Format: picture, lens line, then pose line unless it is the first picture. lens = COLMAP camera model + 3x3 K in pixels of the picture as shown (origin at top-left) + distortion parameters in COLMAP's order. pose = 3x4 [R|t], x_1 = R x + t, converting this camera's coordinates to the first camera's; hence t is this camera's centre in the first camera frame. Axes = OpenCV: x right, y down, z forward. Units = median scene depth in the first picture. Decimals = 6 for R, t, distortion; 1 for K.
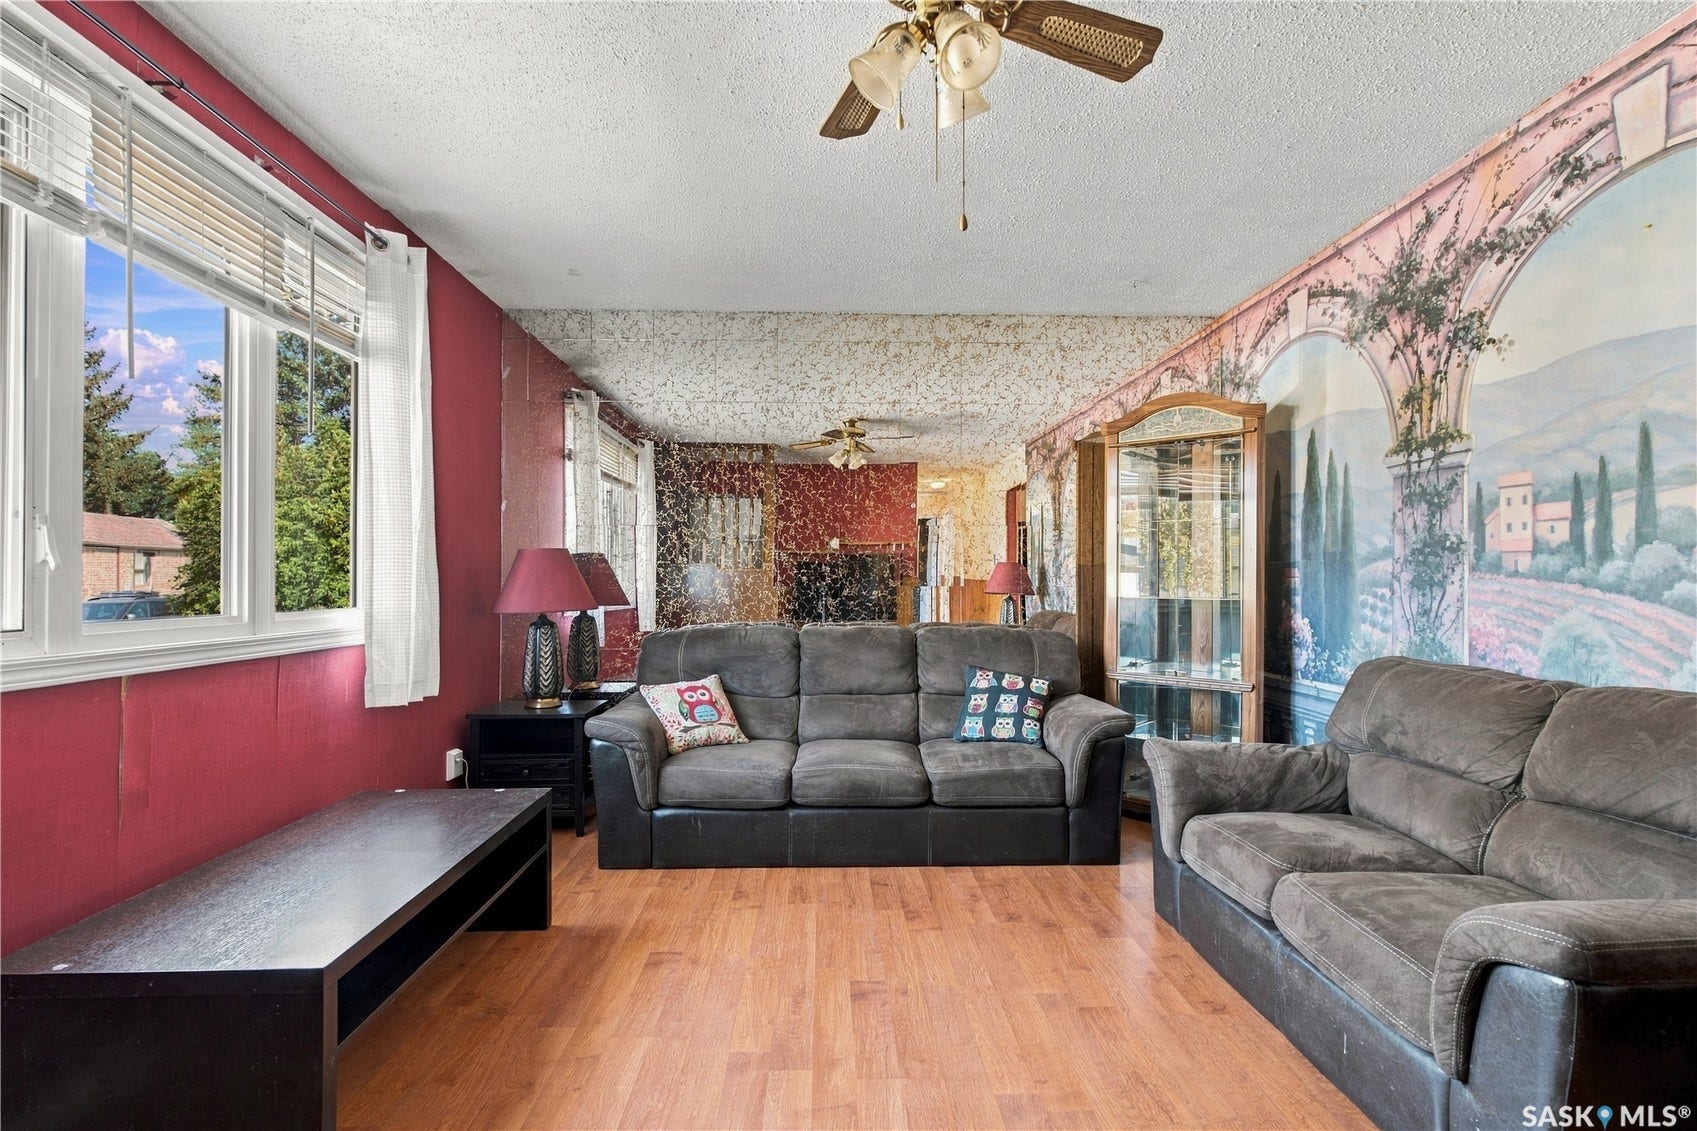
lens RADIAL K [[823.3, 0, 848.5], [0, 823.3, 565.5], [0, 0, 1]] dist [-0.000874, -0.000382]
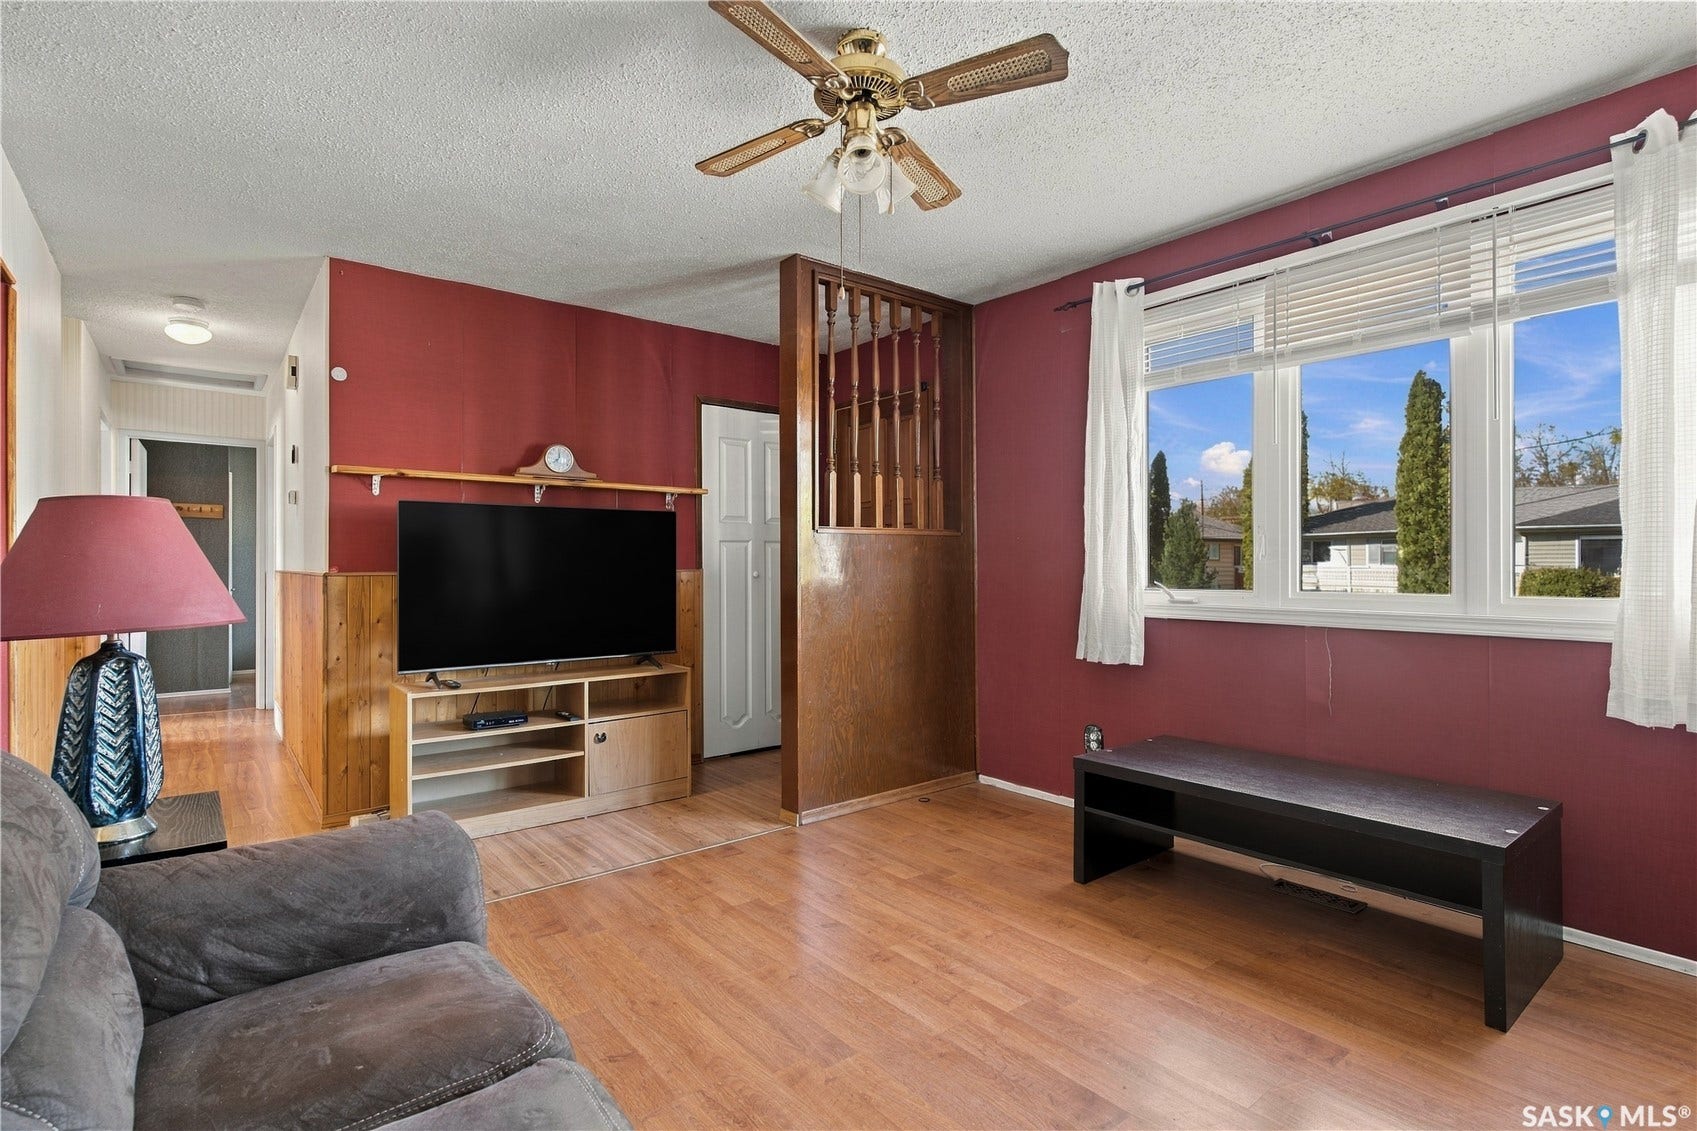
lens RADIAL K [[823.3, 0, 848.5], [0, 823.3, 565.5], [0, 0, 1]] dist [-0.000874, -0.000382]
pose [[-0.803293, 0.003657, -0.595572, 0.712570], [0.009532, 0.999932, -0.006717, 0.018019], [0.595507, -0.011072, -0.803274, 1.612705]]
